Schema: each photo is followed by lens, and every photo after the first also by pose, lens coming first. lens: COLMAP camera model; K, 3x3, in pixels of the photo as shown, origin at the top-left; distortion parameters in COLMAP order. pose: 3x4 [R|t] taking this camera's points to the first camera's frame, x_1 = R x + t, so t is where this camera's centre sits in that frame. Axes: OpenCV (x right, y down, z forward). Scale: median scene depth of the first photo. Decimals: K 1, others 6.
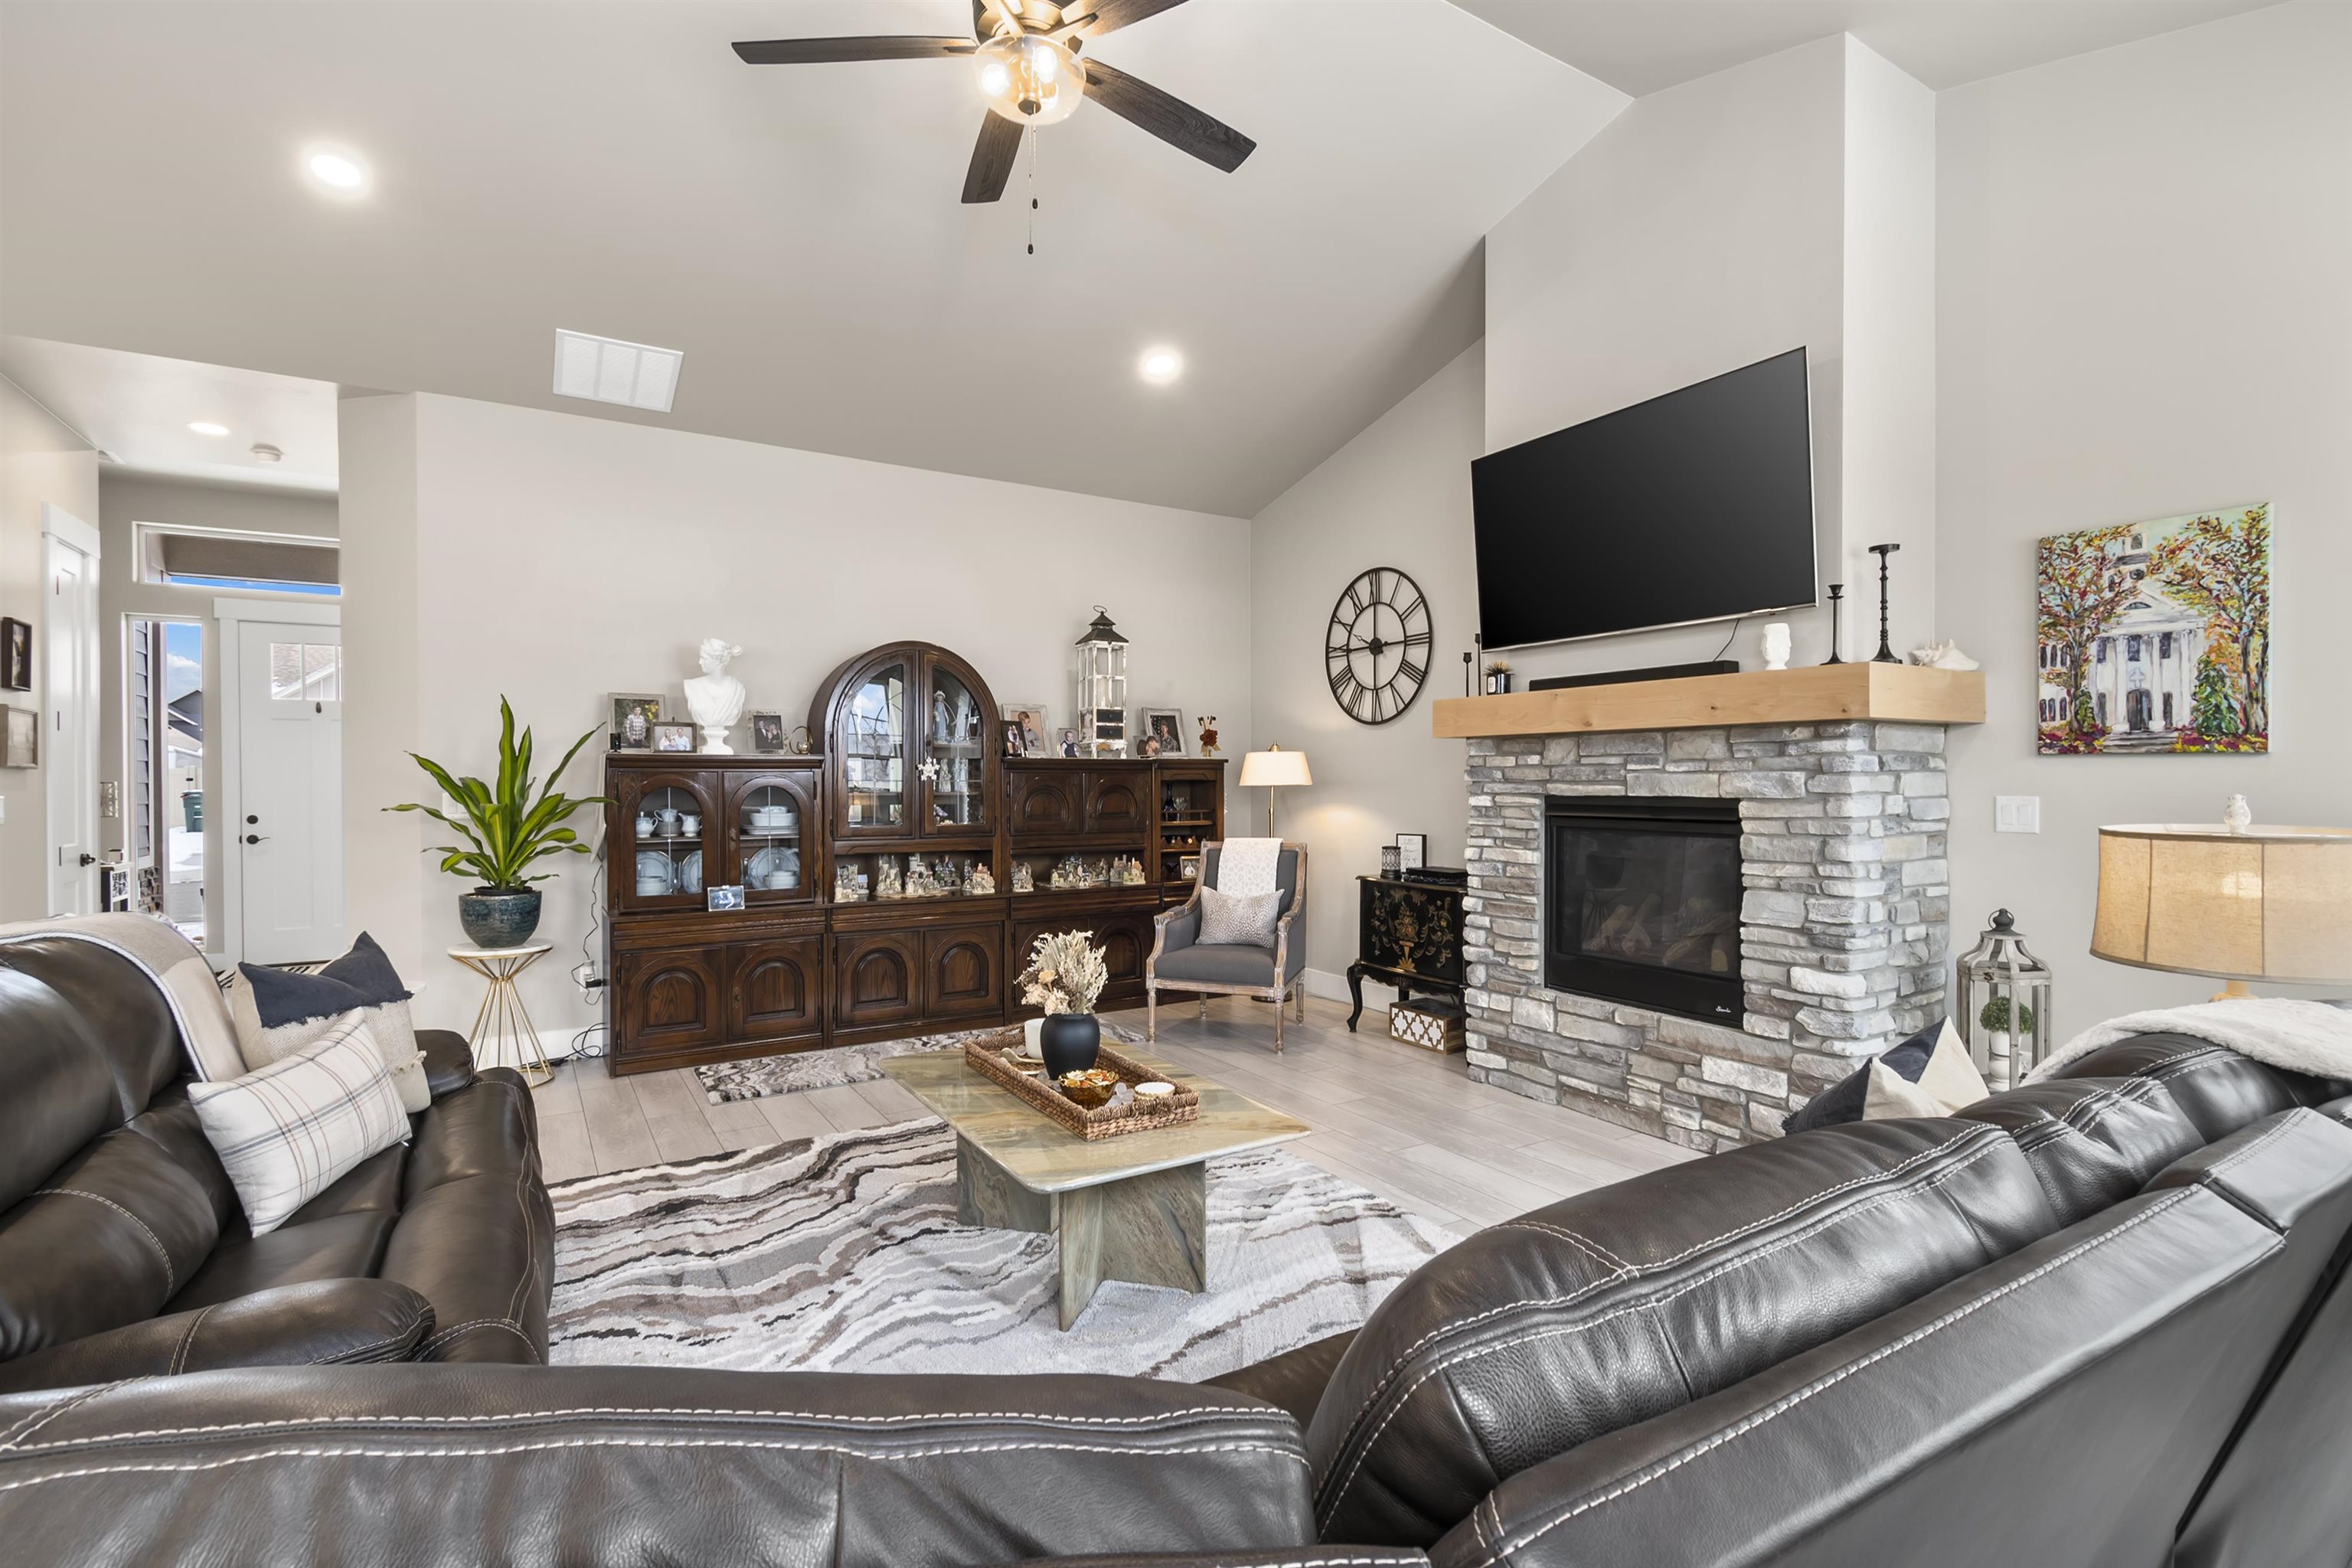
lens RADIAL K [[1069.4, 0, 1174.4], [0, 1069.4, 787.8], [0, 0, 1]] dist [0.004277, -0.000297]
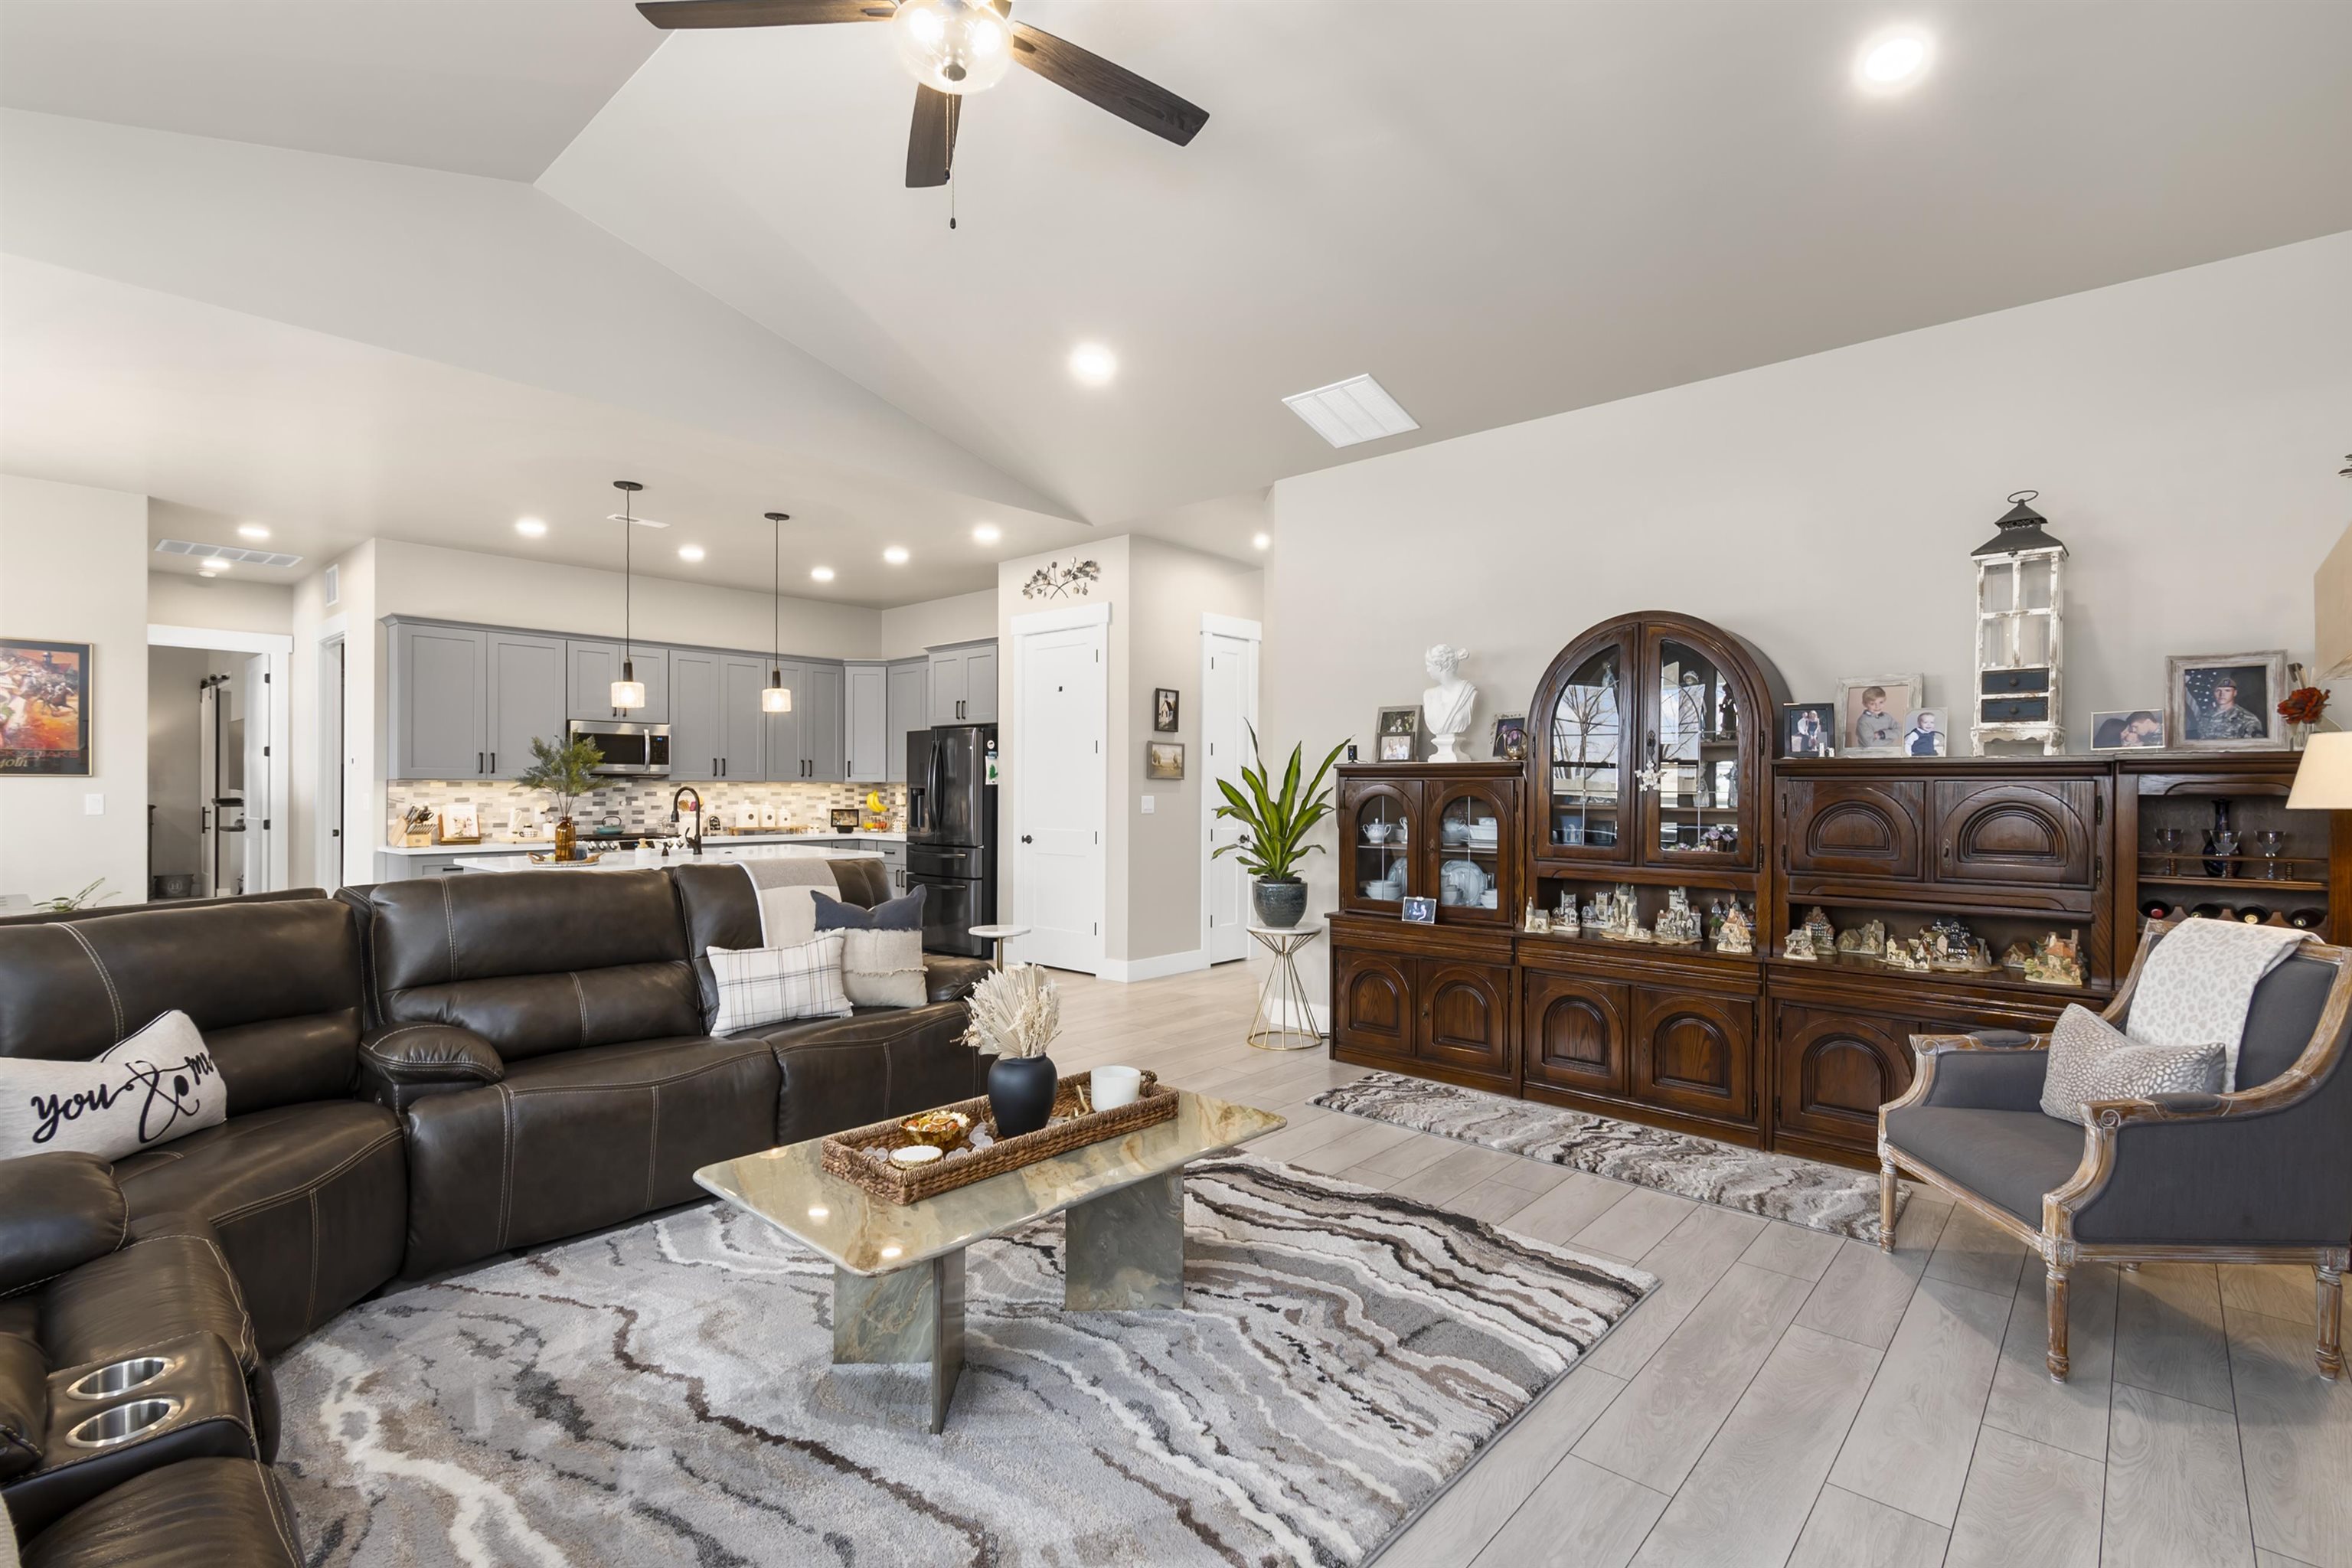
lens RADIAL K [[1069.4, 0, 1175.7], [0, 1069.4, 782.9], [0, 0, 1]] dist [0.004277, -0.000297]
pose [[0.279575, 0.000685, -0.960124, 0.503313], [-0.012523, 0.999917, -0.002933, -0.007599], [0.960042, 0.012844, 0.279560, 0.564767]]
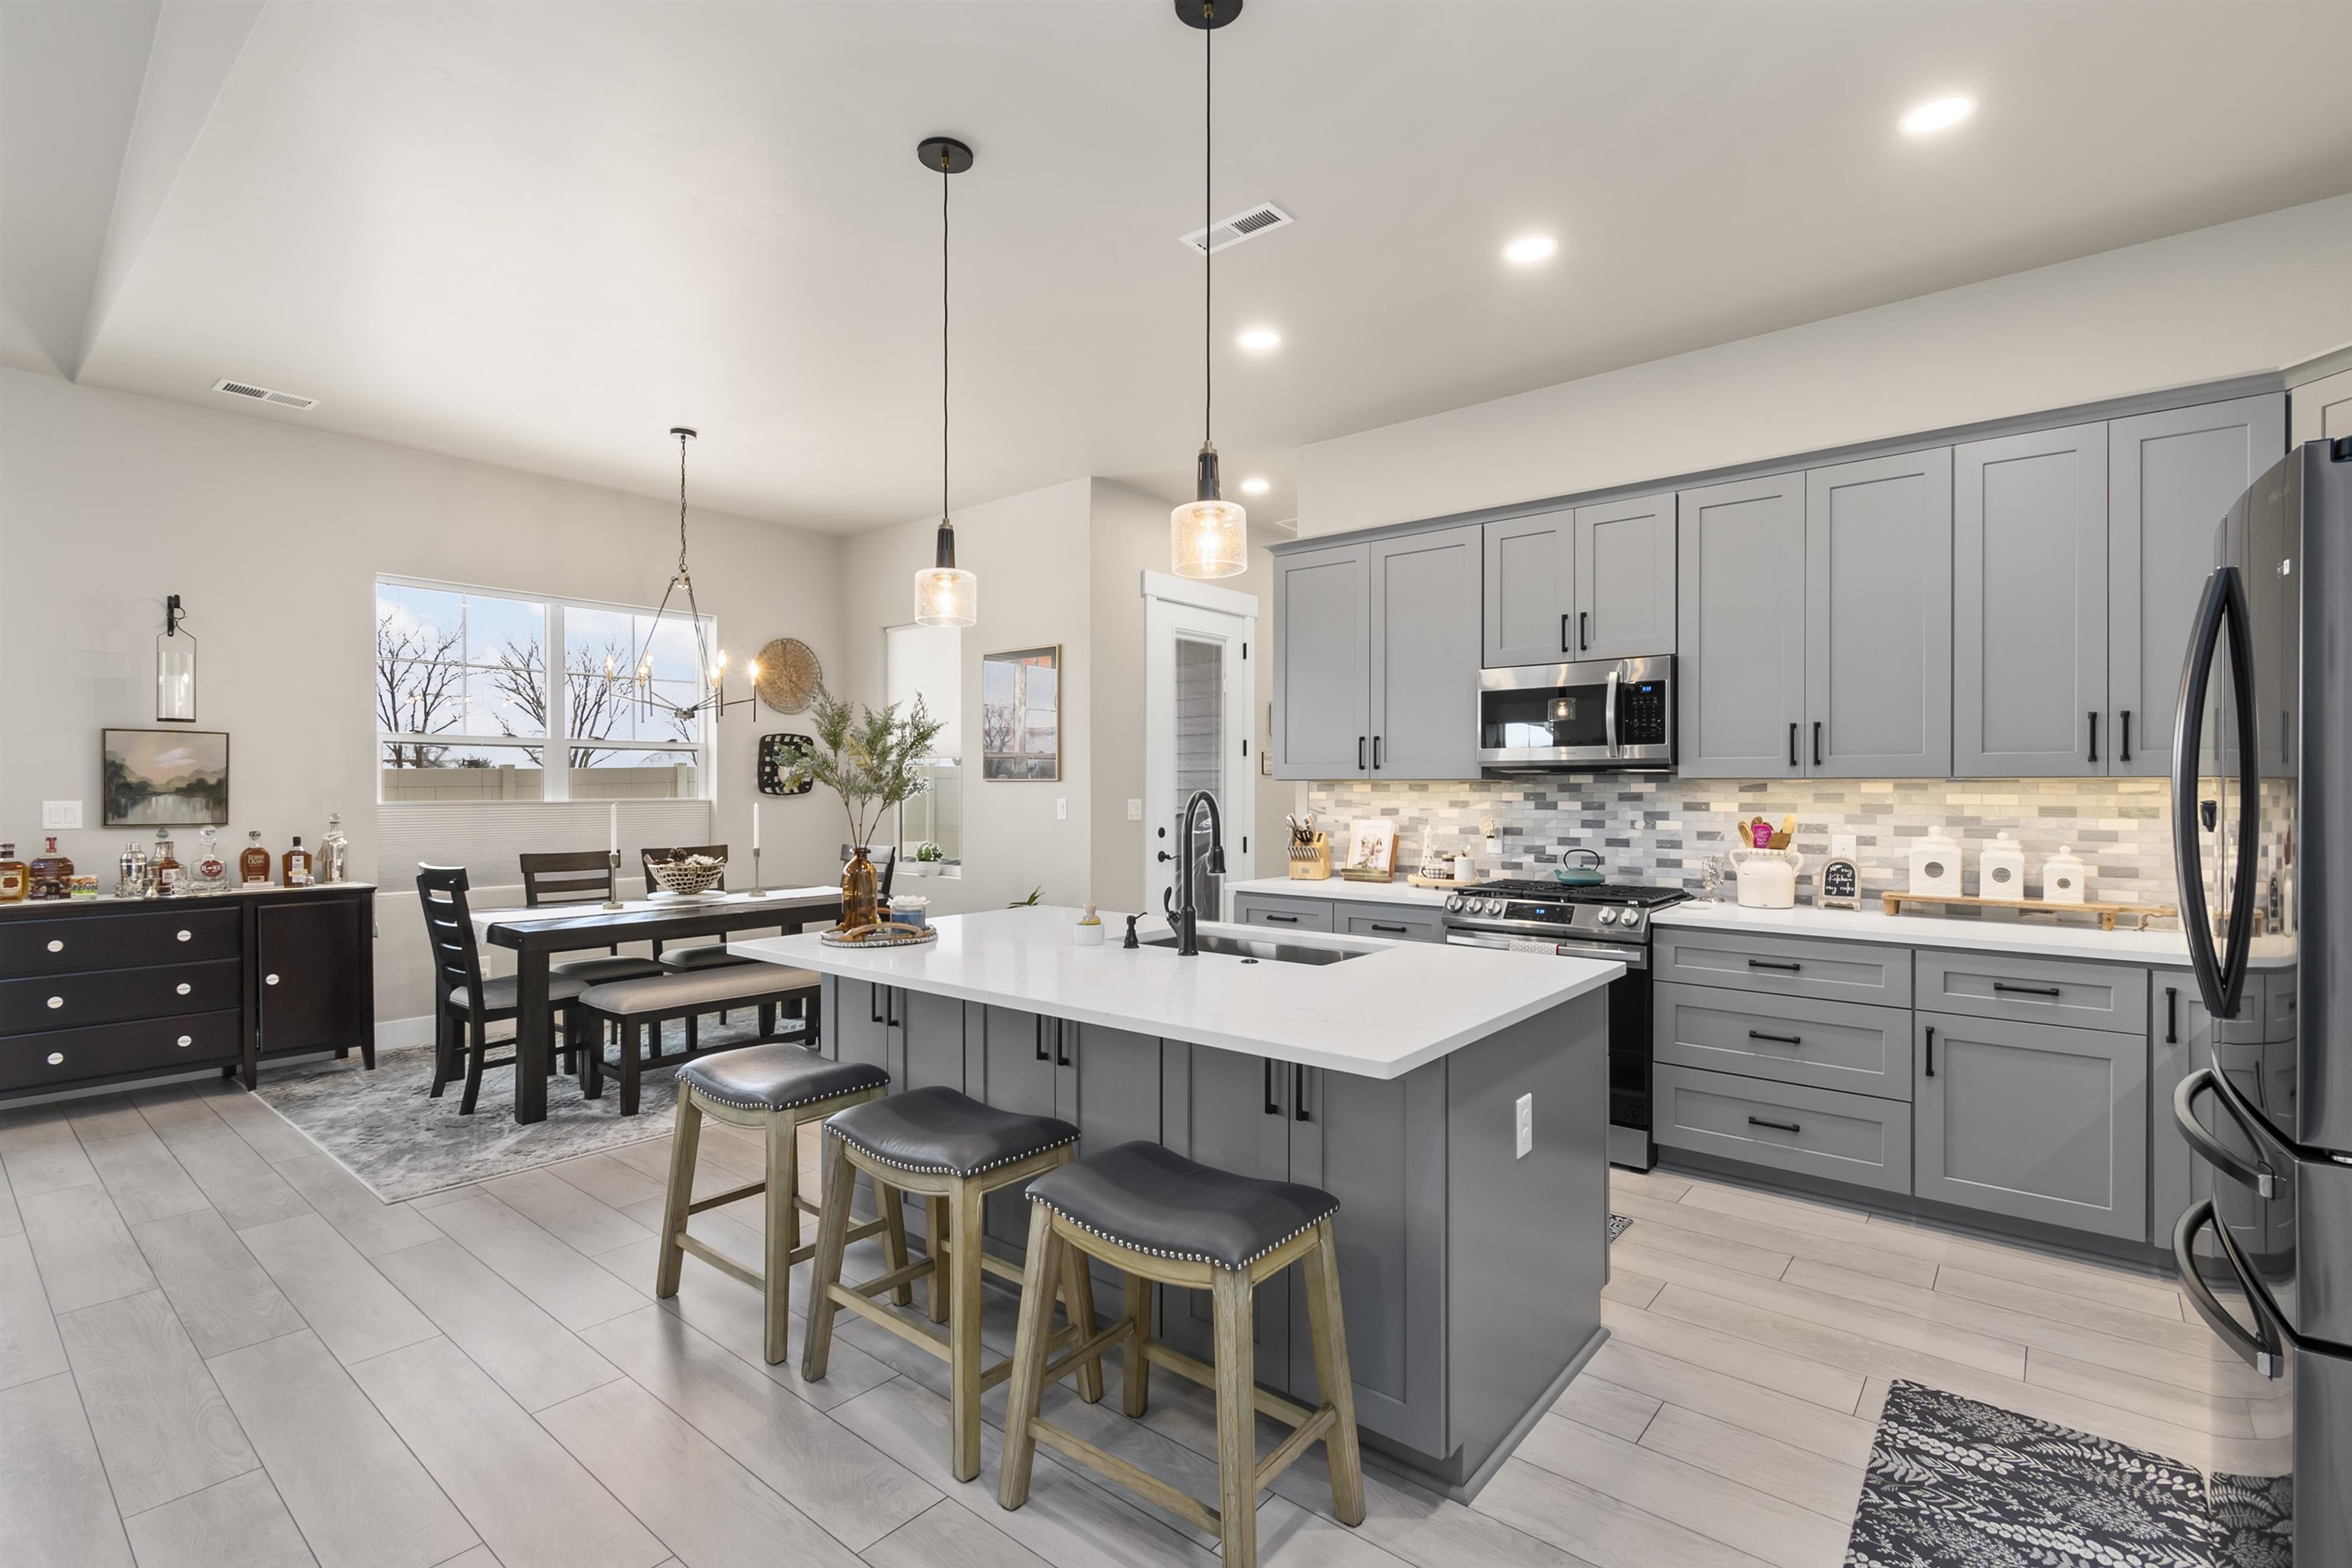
lens RADIAL K [[1069.4, 0, 1163.5], [0, 1069.4, 795.1], [0, 0, 1]] dist [0.004277, -0.000297]
pose [[-0.948845, 0.005815, -0.315688, -0.894961], [0.000447, 0.999854, 0.017072, -0.007231], [0.315741, 0.016058, -0.948710, 0.927426]]
